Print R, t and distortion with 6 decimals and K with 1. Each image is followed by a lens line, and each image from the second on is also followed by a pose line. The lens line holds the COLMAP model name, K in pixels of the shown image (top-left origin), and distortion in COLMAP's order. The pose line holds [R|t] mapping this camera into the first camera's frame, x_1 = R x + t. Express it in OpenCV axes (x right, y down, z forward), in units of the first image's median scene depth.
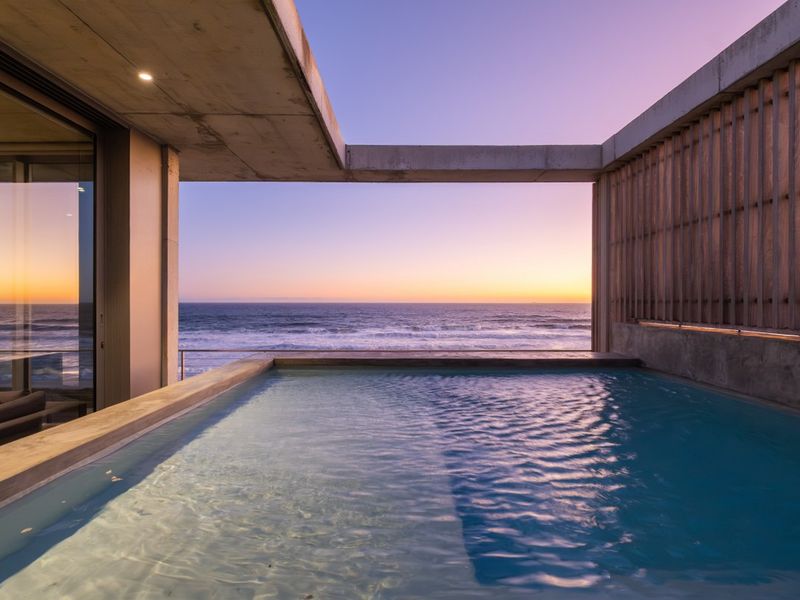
lens RADIAL K [[430.4, 0, 400.1], [0, 430.4, 300.2], [0, 0, 1]] dist [-0.004705, 0.003375]
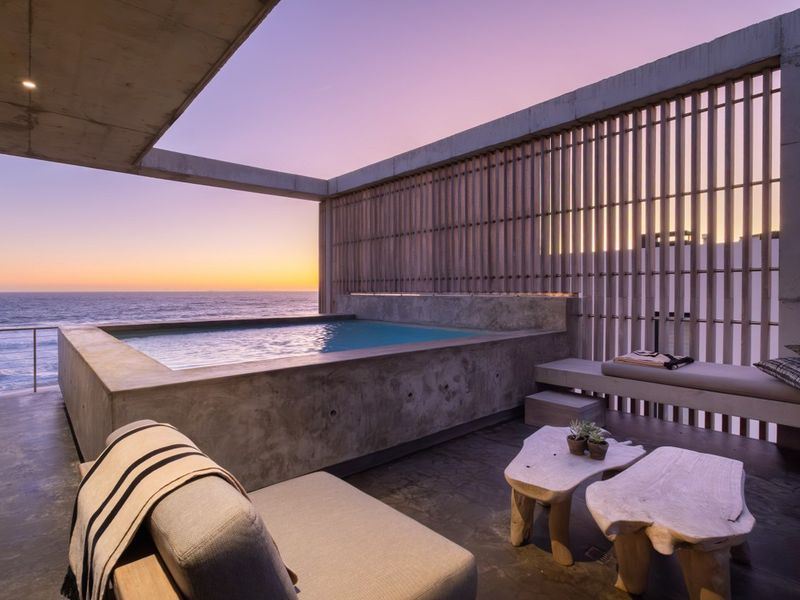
lens RADIAL K [[430.4, 0, 404.6], [0, 430.4, 297.2], [0, 0, 1]] dist [-0.004705, 0.003375]
pose [[0.747753, -0.014808, 0.663812, -0.428432], [0.001638, 0.999789, 0.020458, 0.032596], [-0.663975, -0.014210, 0.747620, -0.412793]]
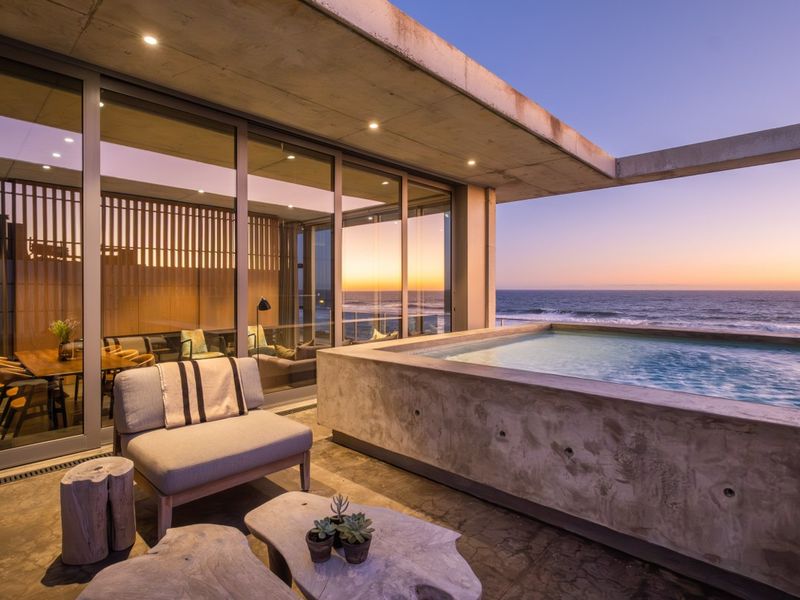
lens RADIAL K [[430.4, 0, 404.2], [0, 430.4, 293.7], [0, 0, 1]] dist [-0.004705, 0.003375]
pose [[0.734662, 0.006522, -0.678402, 0.320469], [0.002776, 0.999917, 0.012619, 0.015013], [0.678428, -0.011154, 0.734583, -0.397554]]
